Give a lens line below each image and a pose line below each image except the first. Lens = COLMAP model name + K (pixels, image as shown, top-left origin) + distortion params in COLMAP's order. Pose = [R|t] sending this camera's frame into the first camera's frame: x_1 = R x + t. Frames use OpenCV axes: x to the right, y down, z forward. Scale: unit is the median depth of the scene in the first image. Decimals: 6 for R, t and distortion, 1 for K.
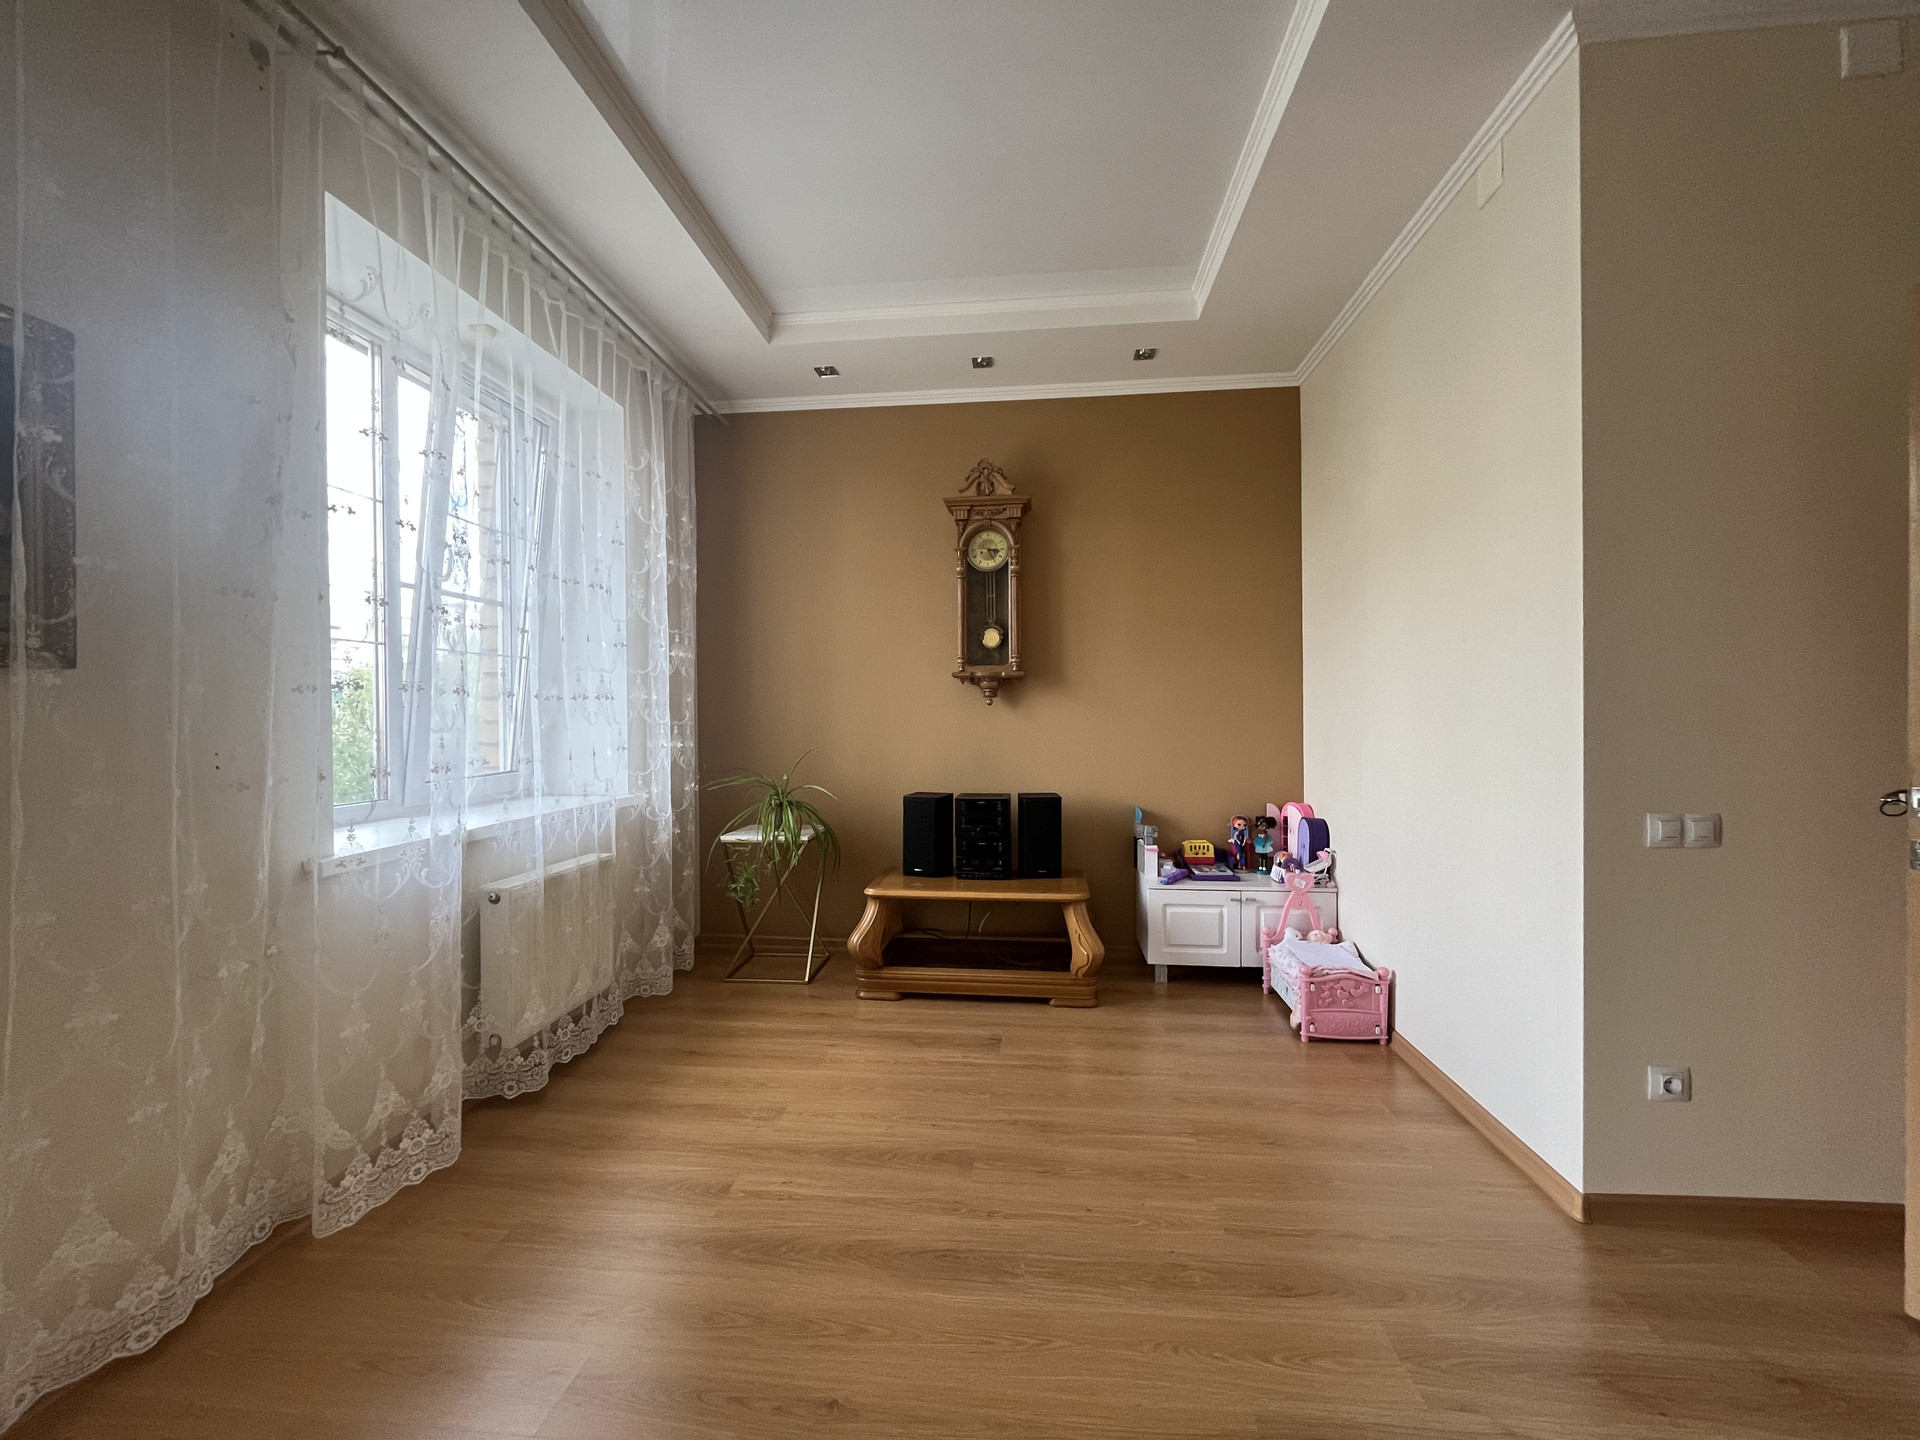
lens RADIAL K [[766.1, 0, 1002.5], [0, 766.1, 704.7], [0, 0, 1]] dist [0.000304, 0.000009]
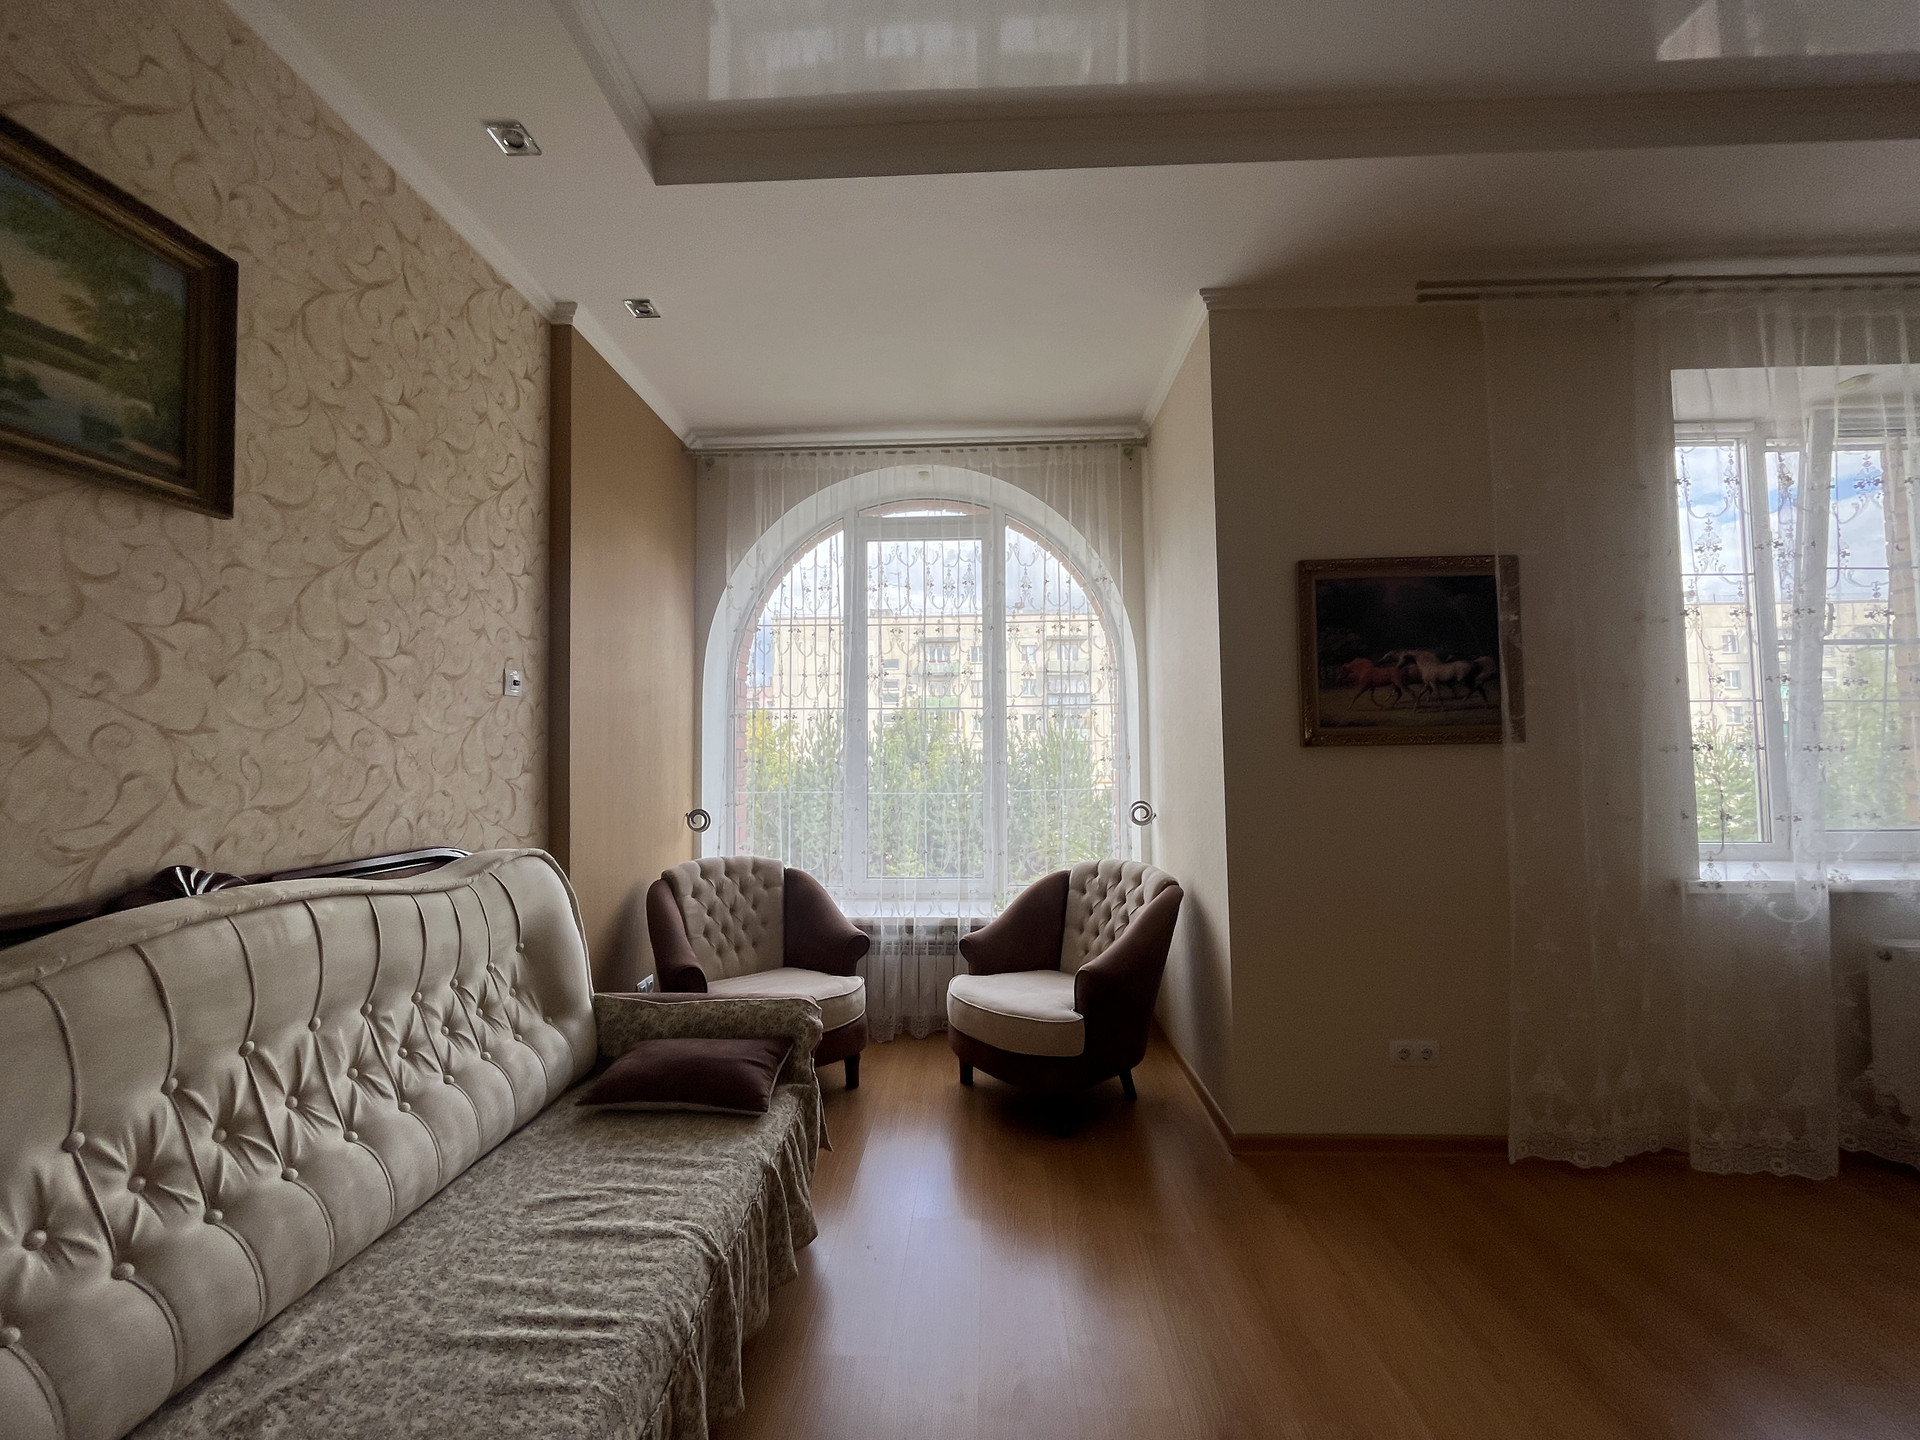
lens RADIAL K [[766.1, 0, 969.1], [0, 766.1, 718.3], [0, 0, 1]] dist [0.000304, 0.000009]
pose [[0.035325, -0.036862, -0.998696, 0.395870], [0.017316, 0.999192, -0.036268, -0.047646], [0.999226, -0.016012, 0.035935, -0.273050]]
